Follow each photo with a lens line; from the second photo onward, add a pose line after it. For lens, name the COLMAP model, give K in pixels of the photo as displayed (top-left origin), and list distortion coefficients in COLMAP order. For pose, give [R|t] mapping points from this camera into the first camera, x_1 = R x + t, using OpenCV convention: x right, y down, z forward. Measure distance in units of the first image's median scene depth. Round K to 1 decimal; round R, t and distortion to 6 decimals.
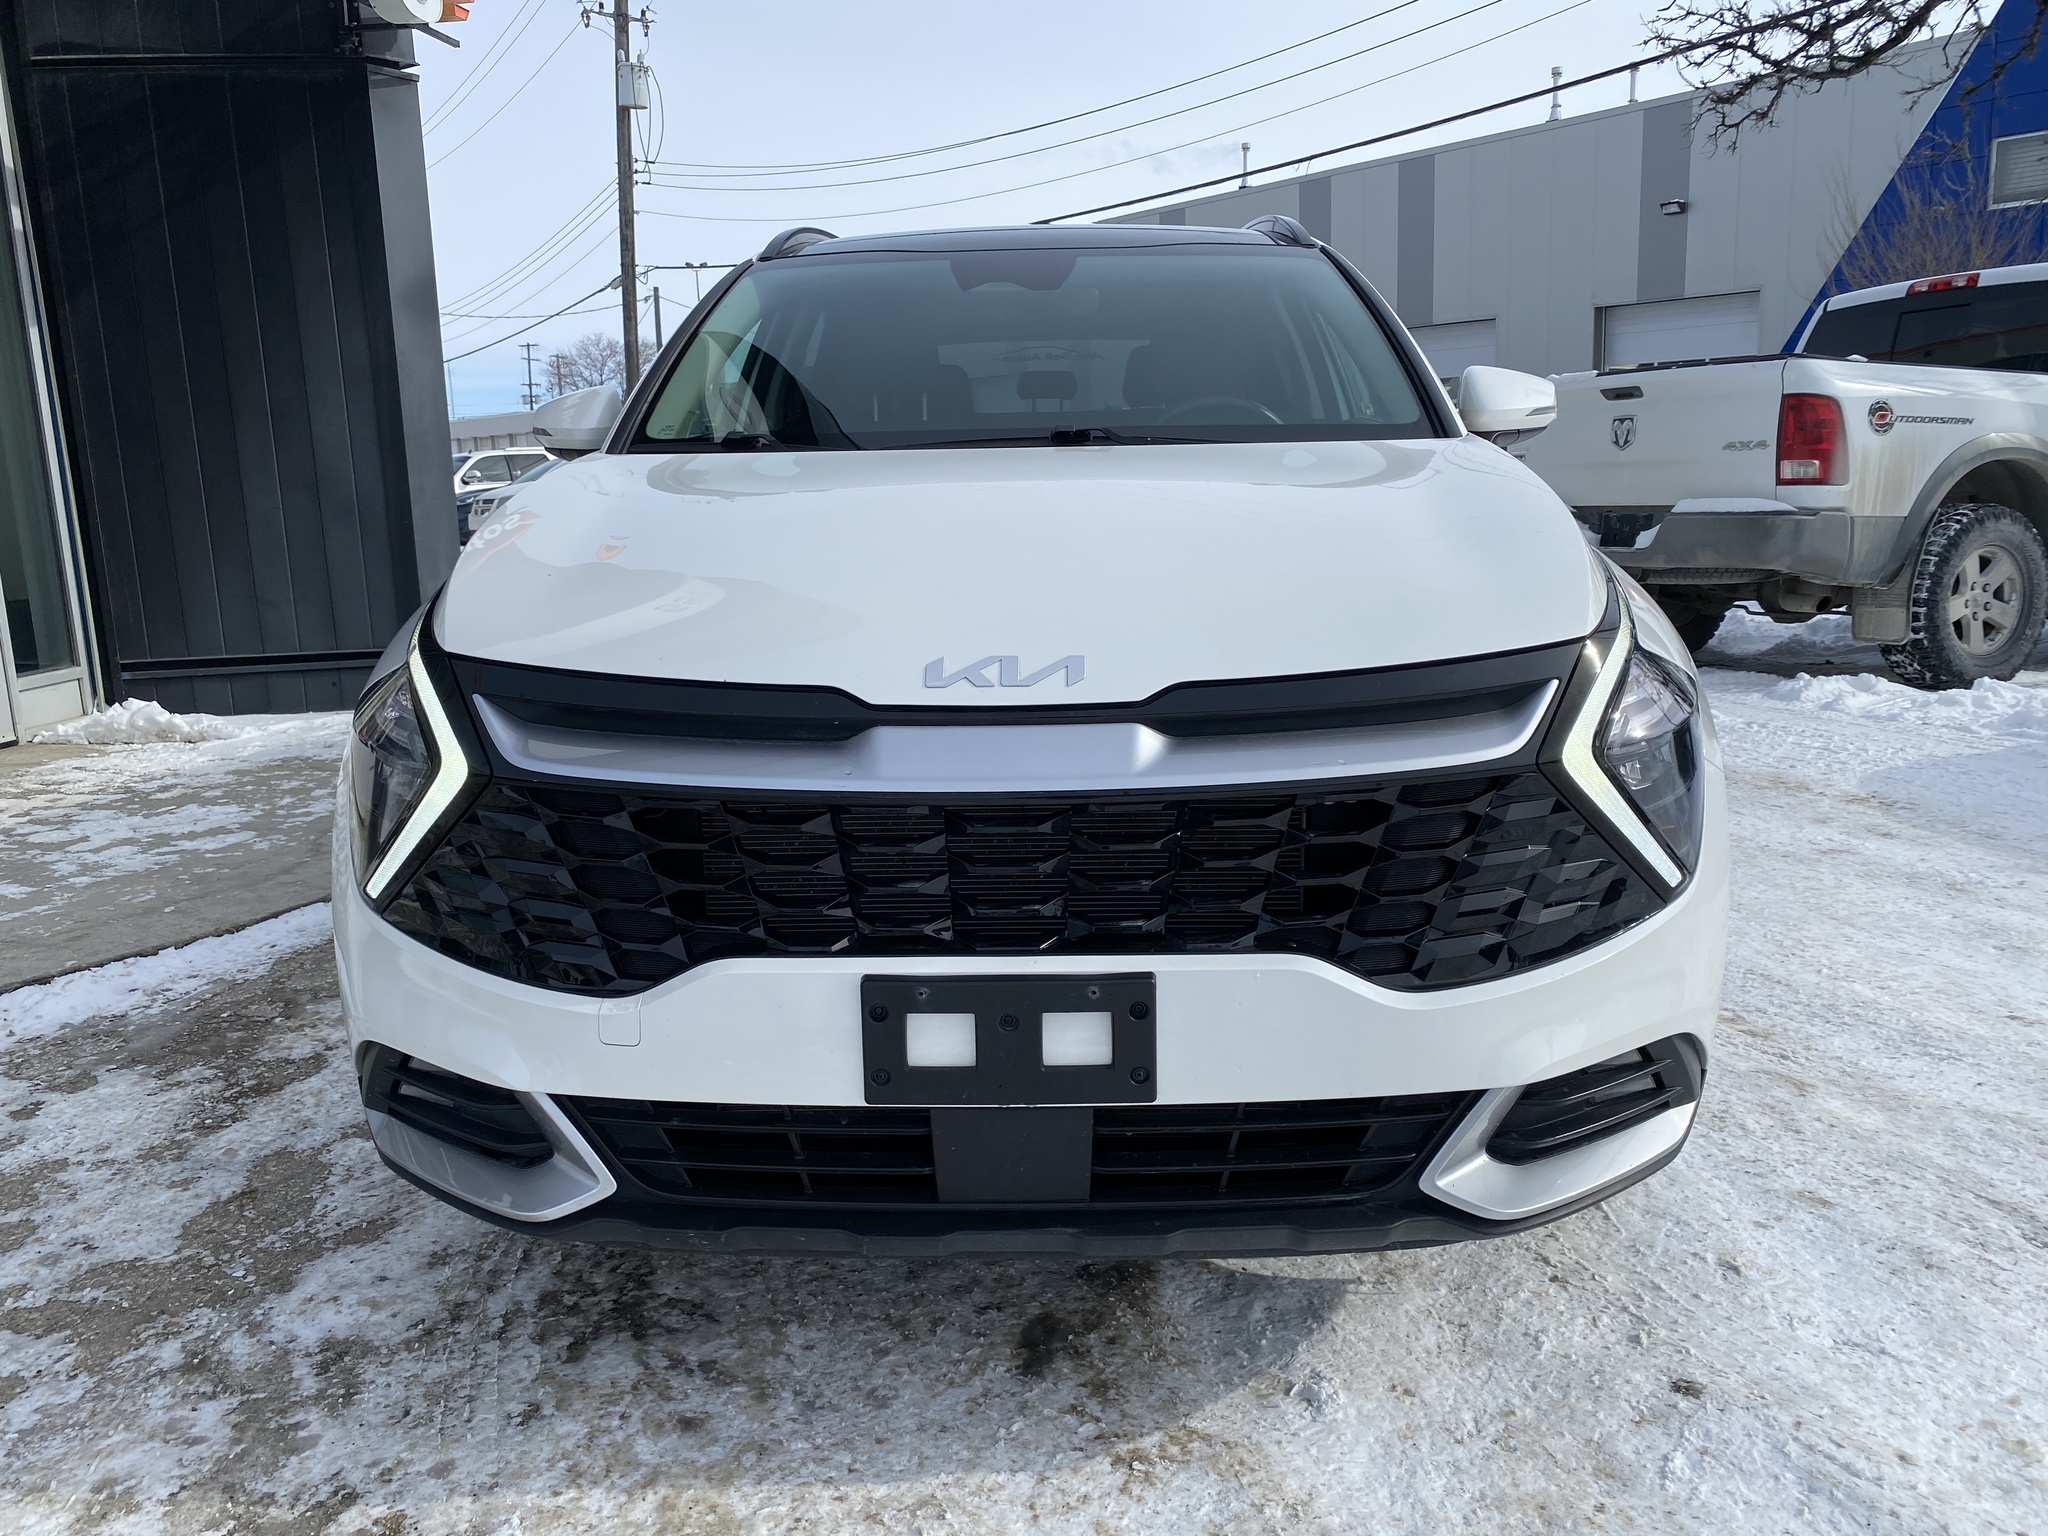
lens RADIAL K [[1532.9, 0, 1024.0], [0, 1532.9, 768.0], [0, 0, 1]] dist [0.043508, -0.064035]
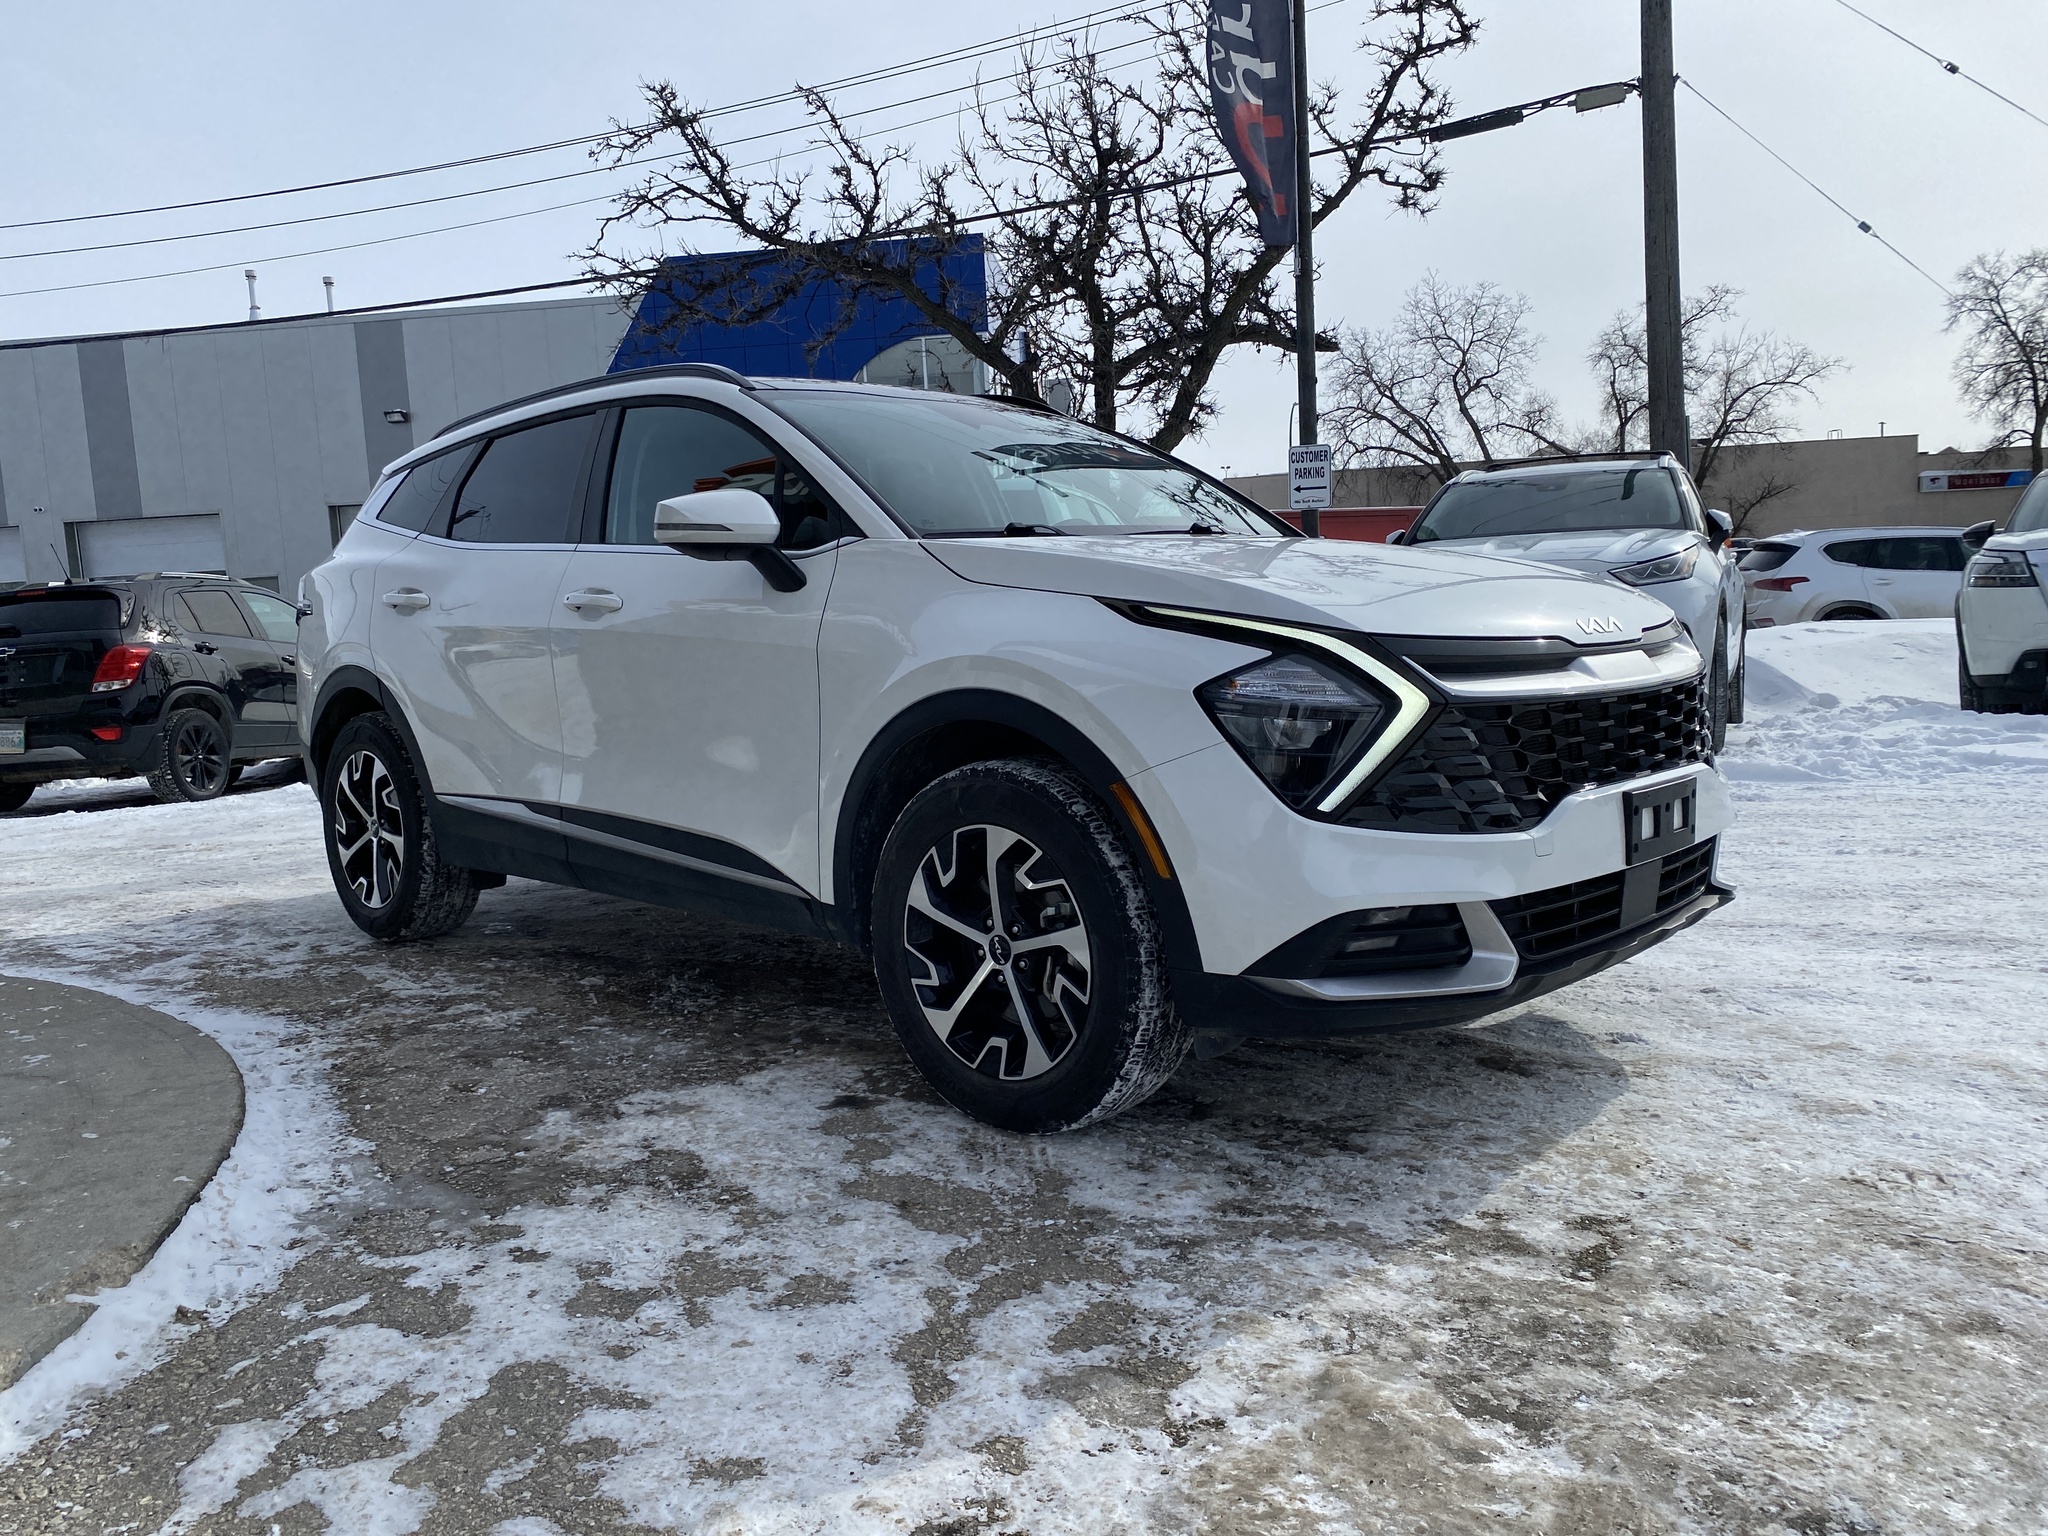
lens RADIAL K [[1532.9, 0, 1024.0], [0, 1532.9, 768.0], [0, 0, 1]] dist [0.043508, -0.064035]
pose [[0.678678, -0.083790, 0.729640, -1.256773], [0.176047, 0.983067, -0.050858, 0.052312], [-0.713024, 0.162967, 0.681937, 0.183324]]
